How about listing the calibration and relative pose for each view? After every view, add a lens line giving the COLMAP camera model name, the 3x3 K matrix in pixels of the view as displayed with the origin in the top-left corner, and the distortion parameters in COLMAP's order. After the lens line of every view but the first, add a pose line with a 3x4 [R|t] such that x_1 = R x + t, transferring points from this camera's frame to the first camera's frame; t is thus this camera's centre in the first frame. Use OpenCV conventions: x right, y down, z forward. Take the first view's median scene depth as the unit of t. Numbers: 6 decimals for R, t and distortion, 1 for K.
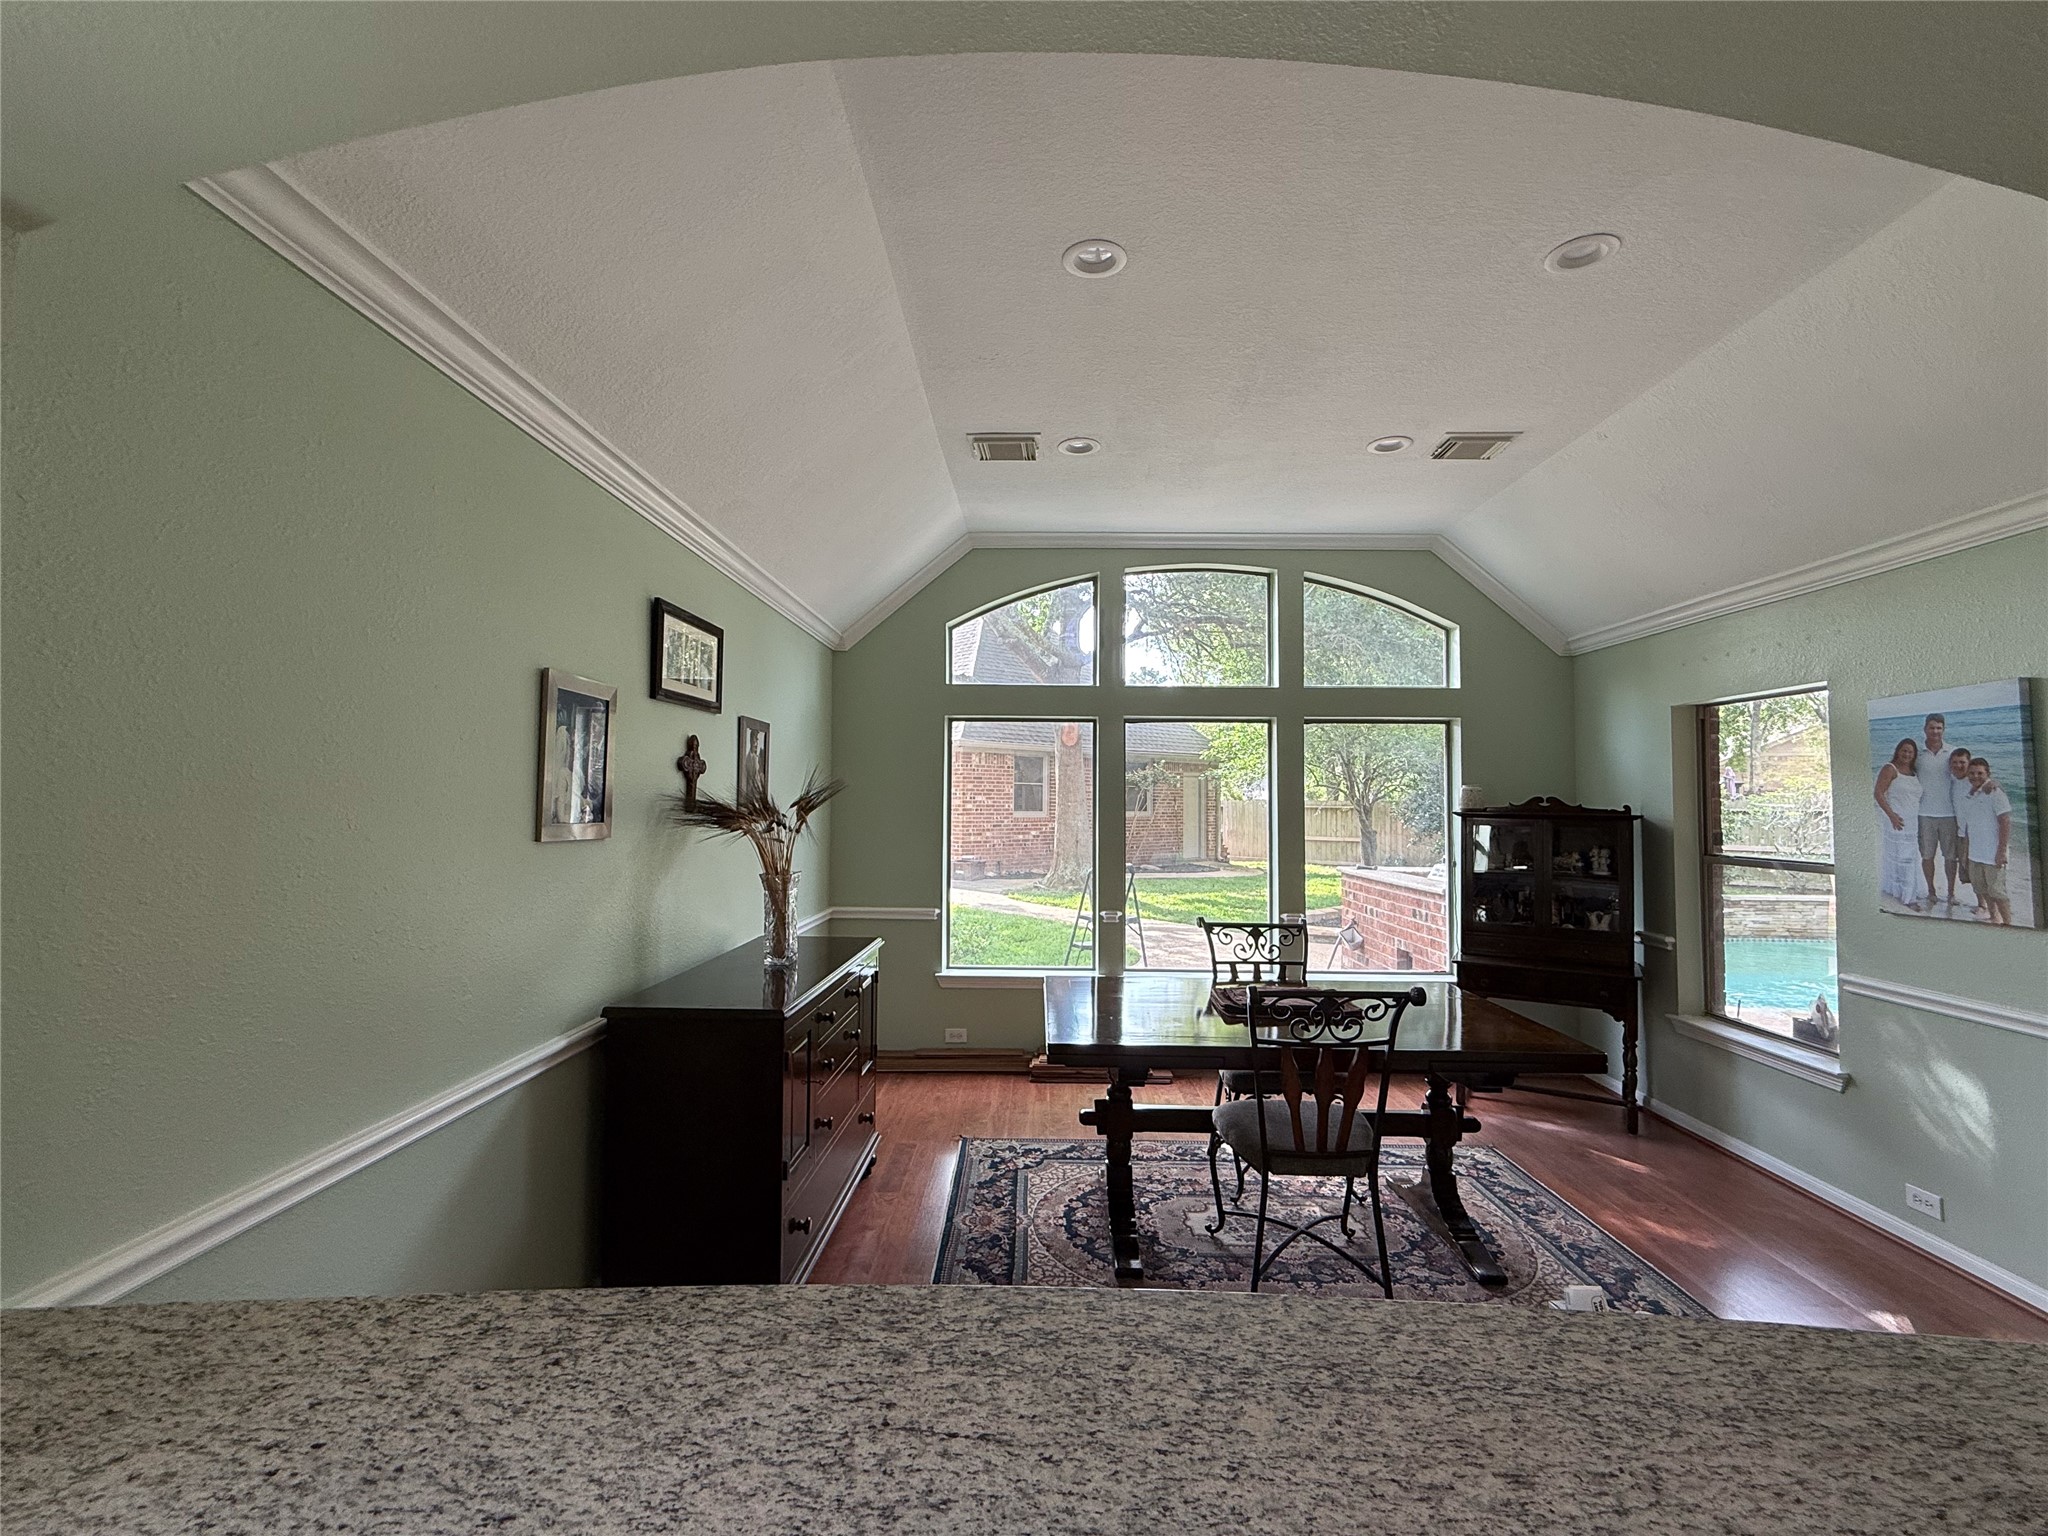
lens RADIAL K [[907.0, 0, 1023.8], [0, 907.0, 770.7], [0, 0, 1]] dist [0.000766, -0.000573]
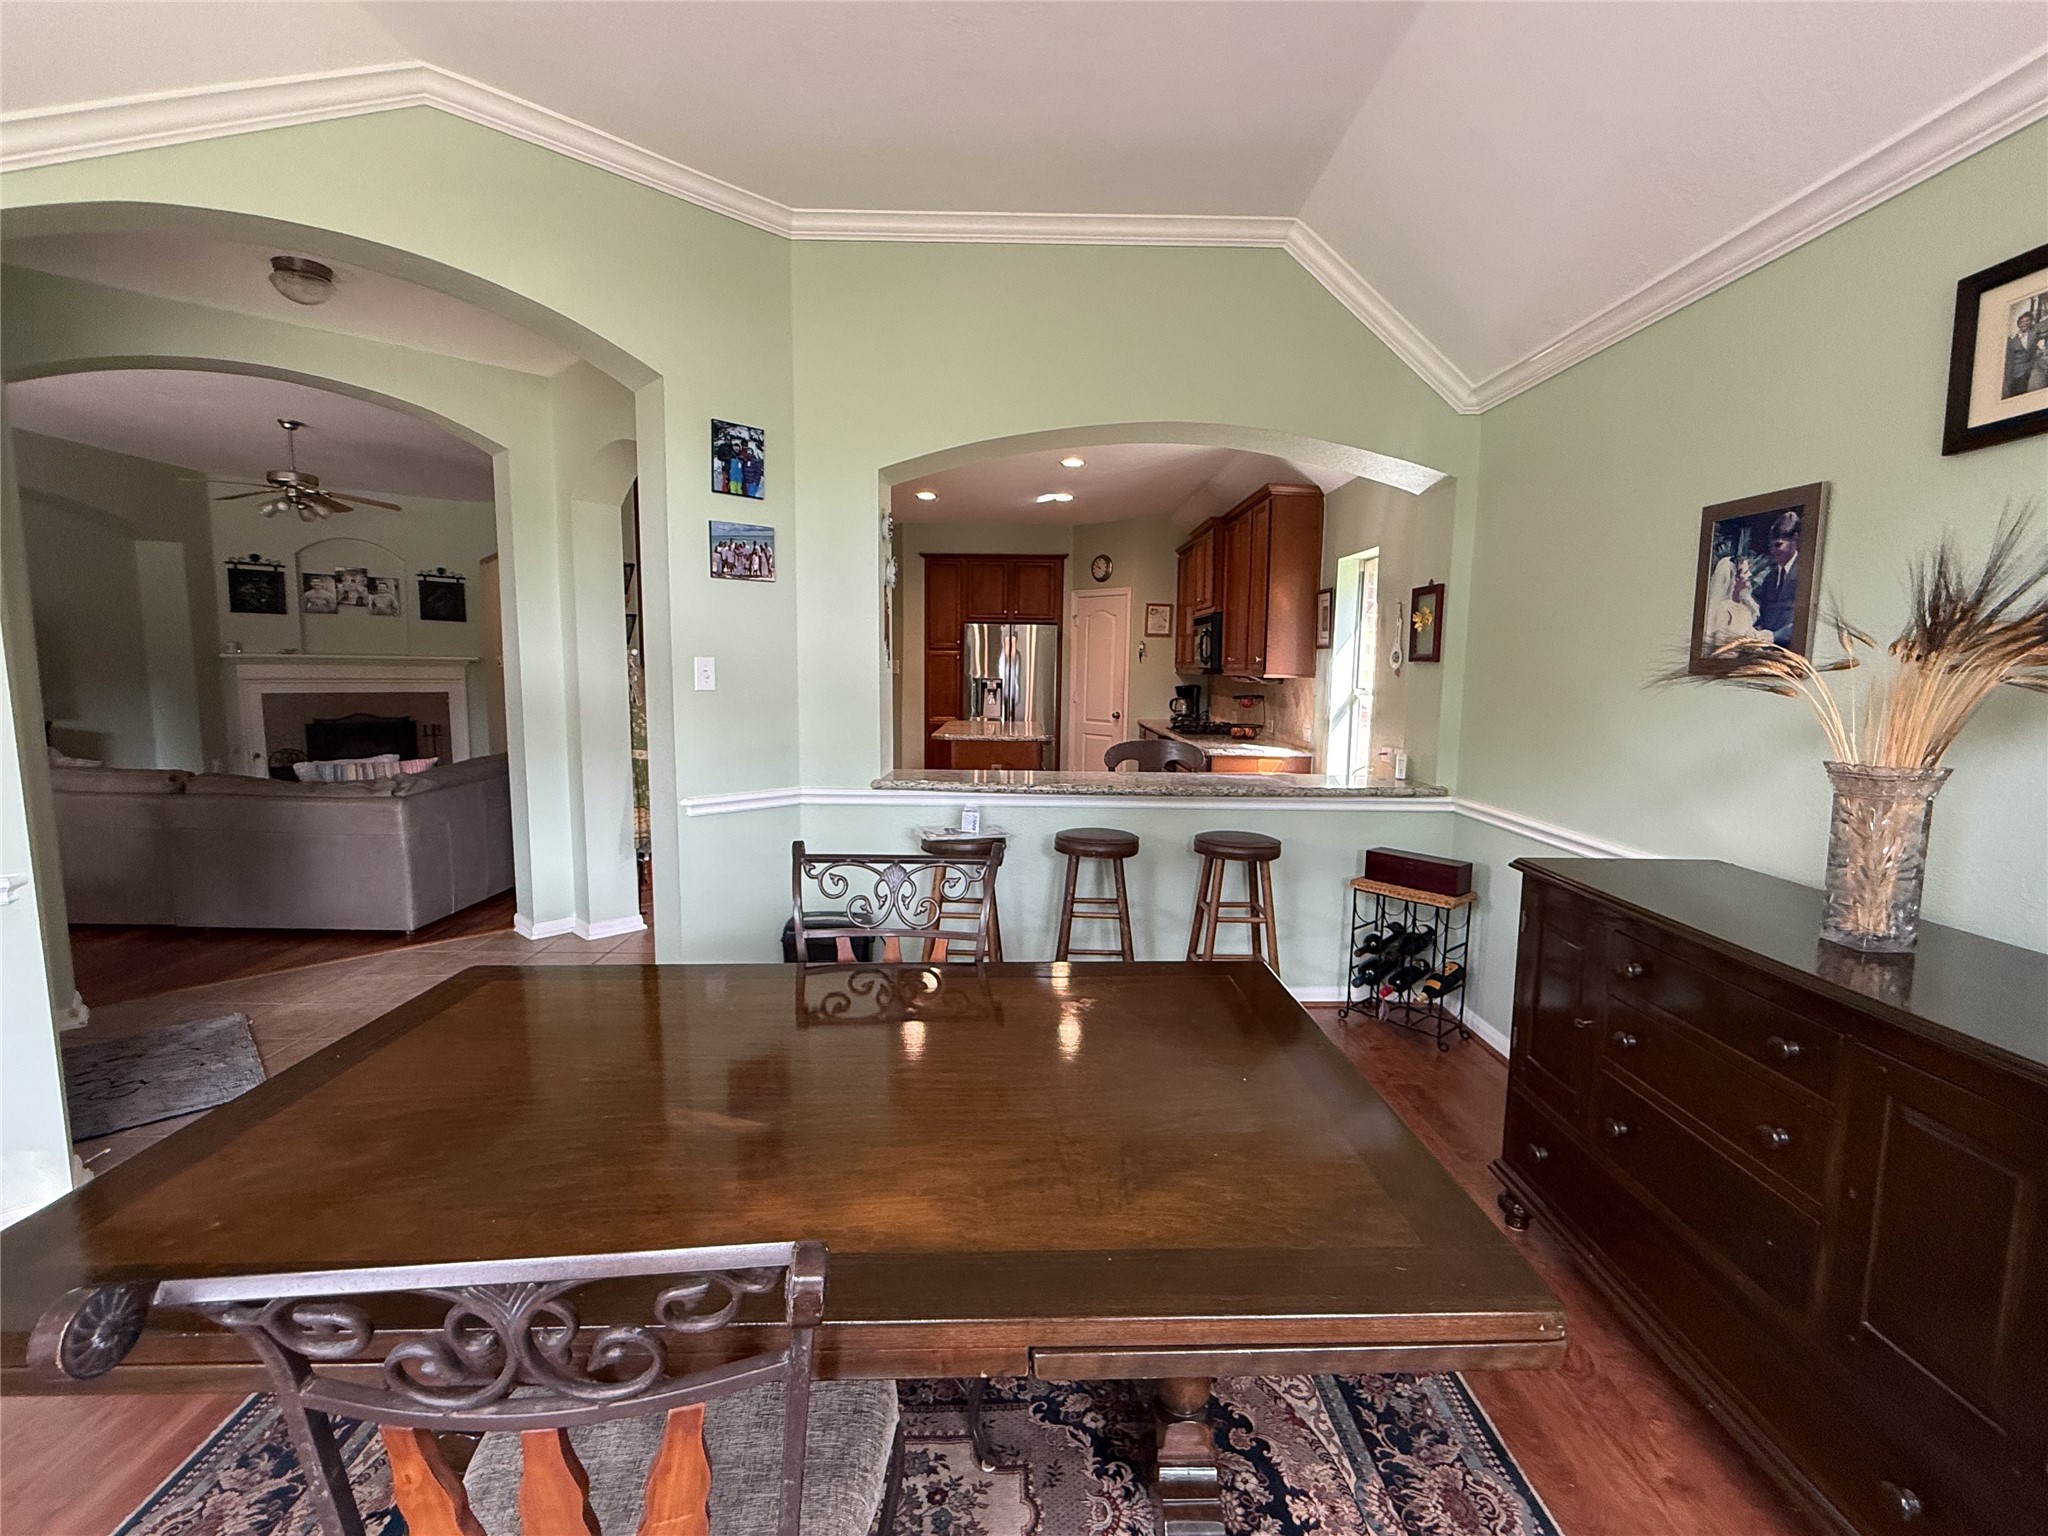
lens RADIAL K [[907.0, 0, 1033.9], [0, 907.0, 765.6], [0, 0, 1]] dist [0.000766, -0.000573]
pose [[-0.998792, -0.012399, -0.047548, 0.166865], [-0.015939, 0.997070, 0.074812, 0.067366], [0.046481, 0.075479, -0.996063, 1.164478]]
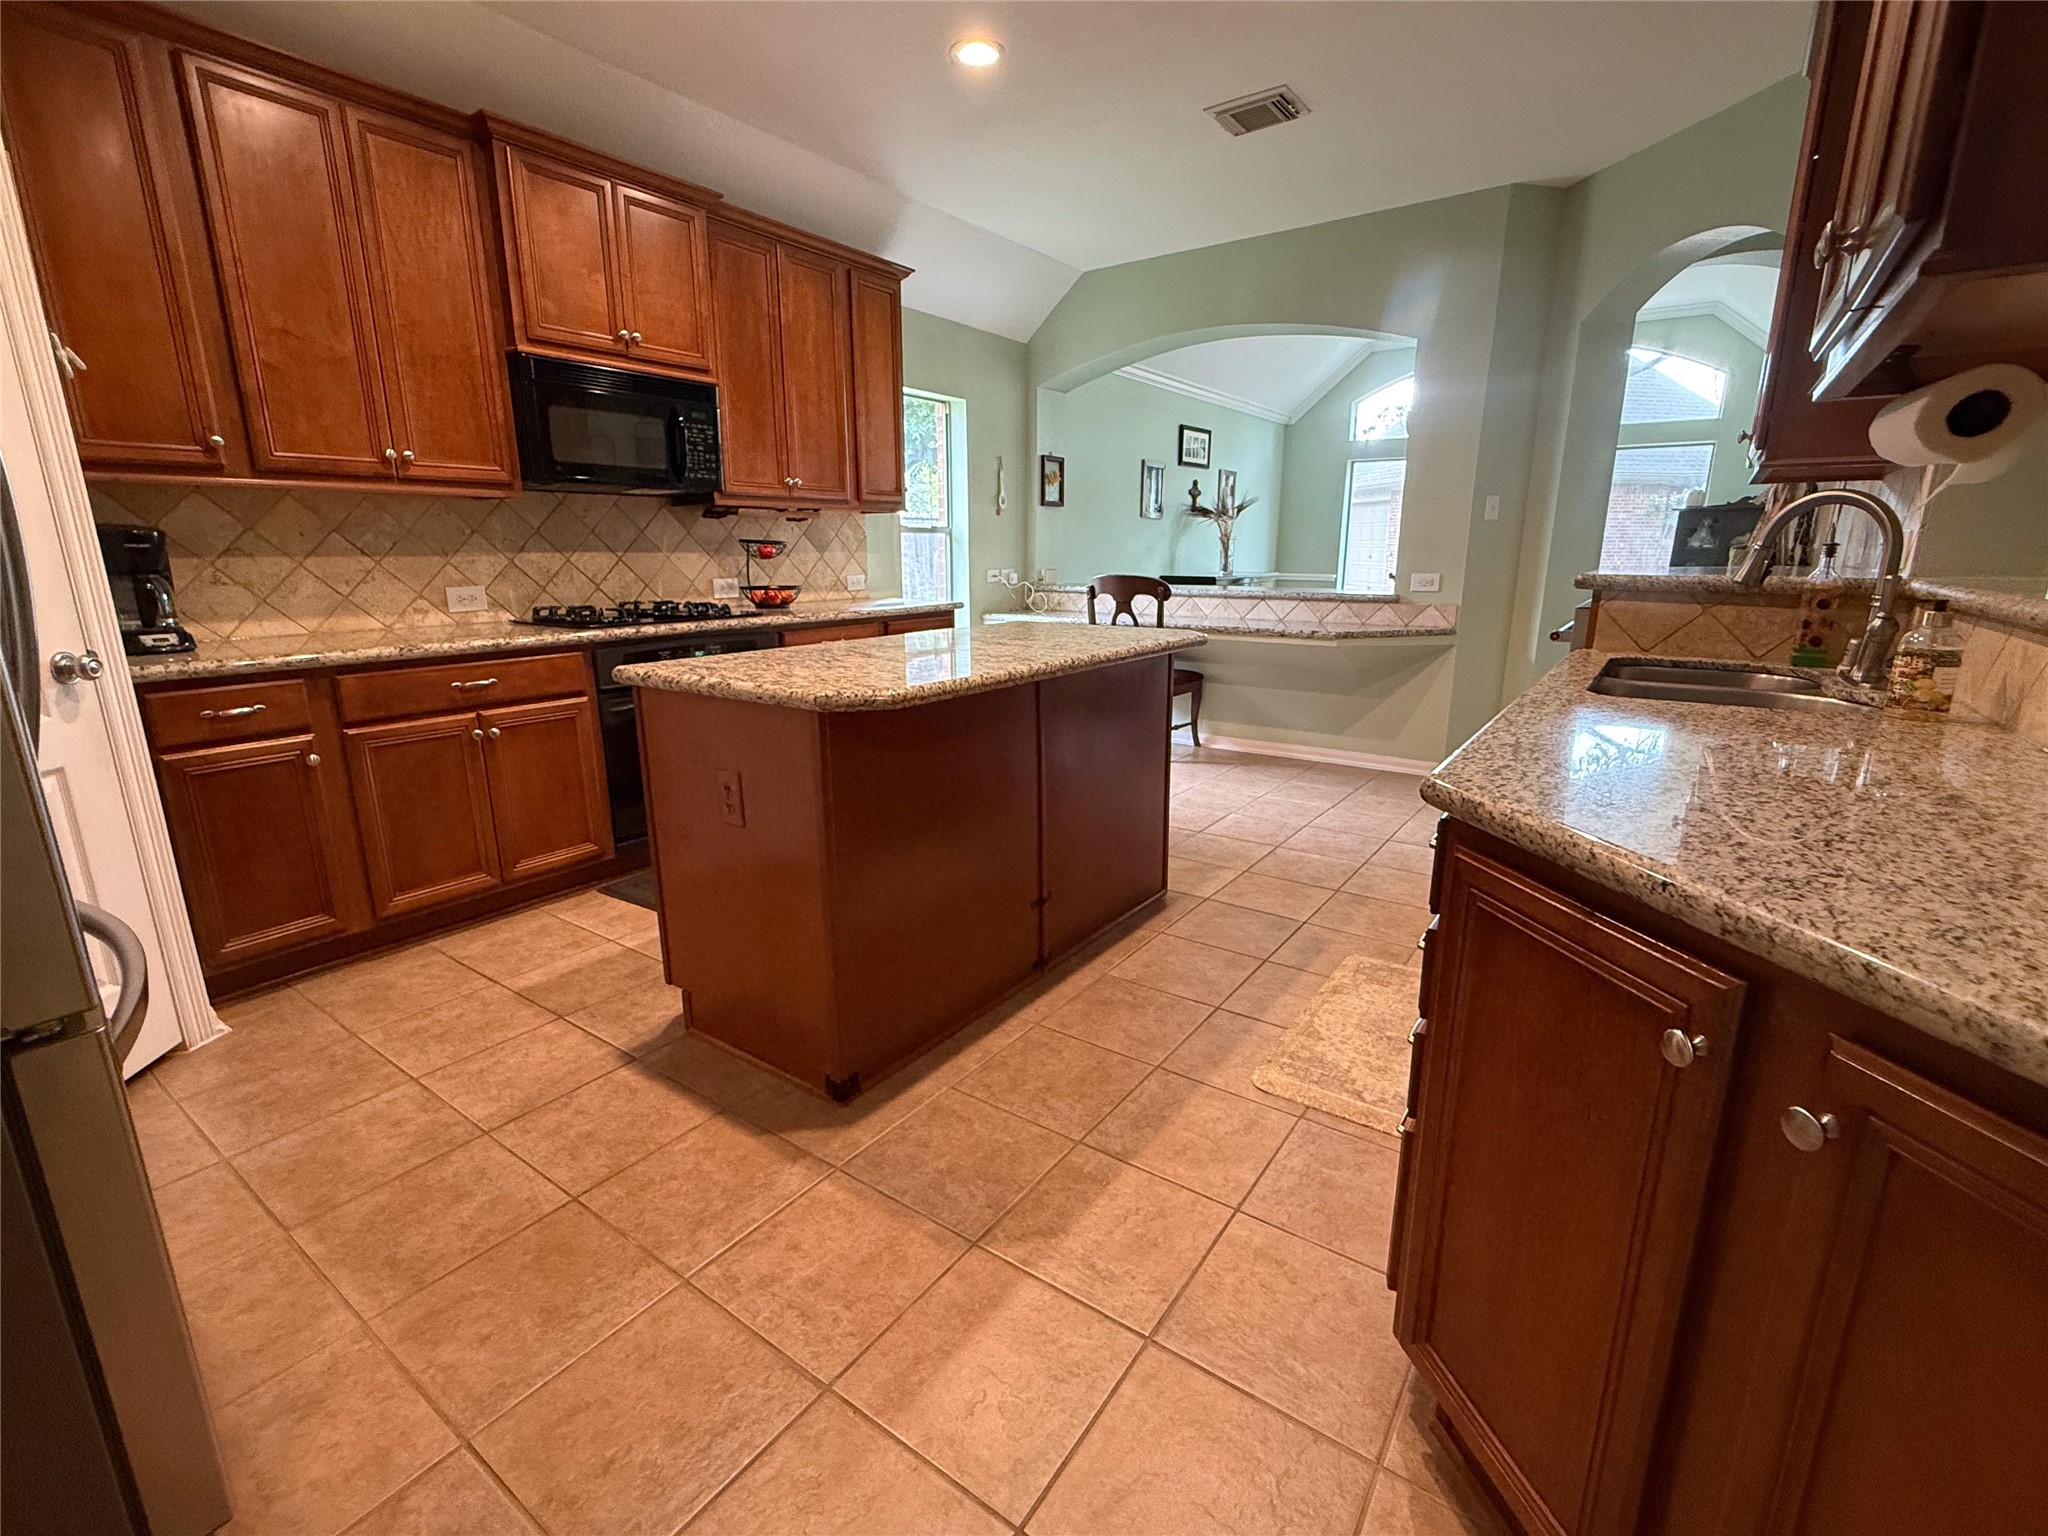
lens RADIAL K [[907.0, 0, 1025.7], [0, 907.0, 766.6], [0, 0, 1]] dist [0.000766, -0.000573]
pose [[0.828399, 0.126392, -0.545692, 0.558549], [0.025505, 0.964688, 0.262157, 0.044308], [0.559557, -0.231088, 0.795923, -1.122518]]
